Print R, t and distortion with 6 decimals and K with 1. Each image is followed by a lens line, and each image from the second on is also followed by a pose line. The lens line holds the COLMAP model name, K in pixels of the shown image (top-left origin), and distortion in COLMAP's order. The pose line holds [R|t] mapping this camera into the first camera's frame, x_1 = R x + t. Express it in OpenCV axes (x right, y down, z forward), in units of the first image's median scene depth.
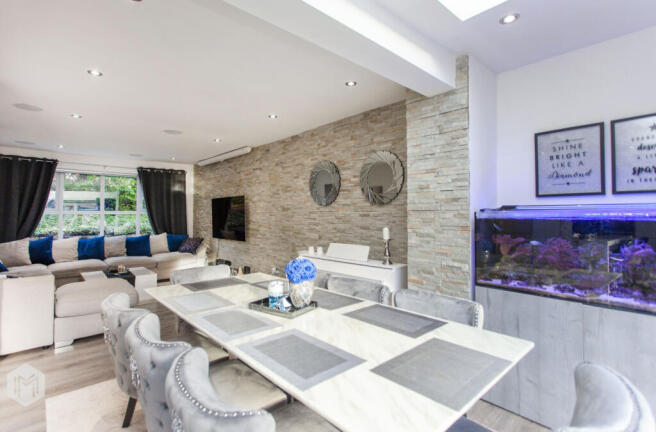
lens RADIAL K [[319.6, 0, 328.0], [0, 319.6, 216.0], [0, 0, 1]] dist [-0.000487, -0.000007]
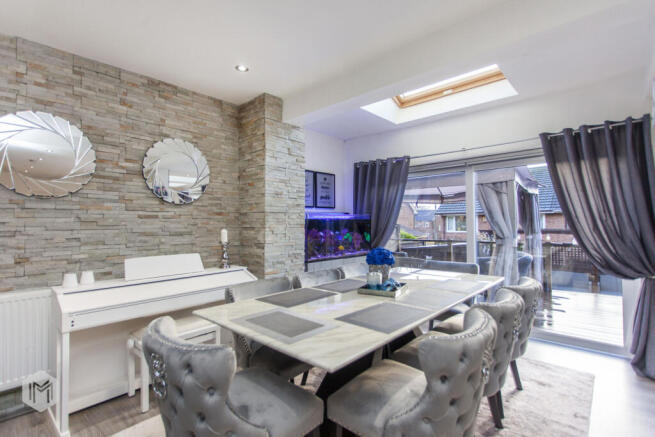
lens RADIAL K [[307.6, 0, 327.5], [0, 307.6, 218.5], [0, 0, 1]] dist [0.000946, 0.000474]
pose [[-0.083467, 0.018218, 0.996344, -0.841227], [0.014766, 0.999746, -0.017043, 0.027433], [-0.996401, 0.013289, -0.083714, 0.870784]]
